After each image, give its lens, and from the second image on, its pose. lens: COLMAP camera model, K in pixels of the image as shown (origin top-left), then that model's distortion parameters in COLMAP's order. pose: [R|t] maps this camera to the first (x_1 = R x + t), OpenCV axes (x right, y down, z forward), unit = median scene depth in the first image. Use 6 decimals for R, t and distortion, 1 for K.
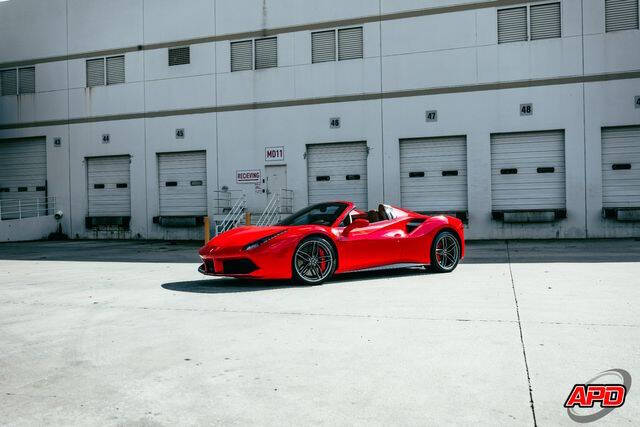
lens RADIAL K [[536.7, 0, 337.9], [0, 536.7, 214.7], [0, 0, 1]] dist [0.001974, 0.001842]
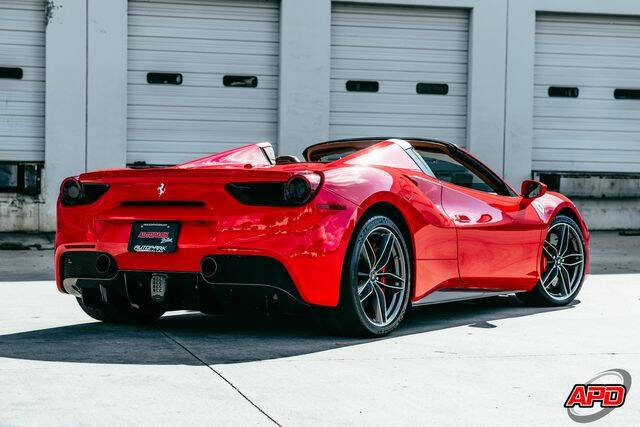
lens RADIAL K [[1233.1, 0, 343.7], [0, 1233.1, 211.4], [0, 0, 1]] dist [0.077093, 0.112158]
pose [[0.871461, 0.017327, 0.490159, -0.210996], [-0.033129, 0.999173, 0.023580, 0.003404], [-0.489345, -0.036787, 0.871314, 0.065163]]
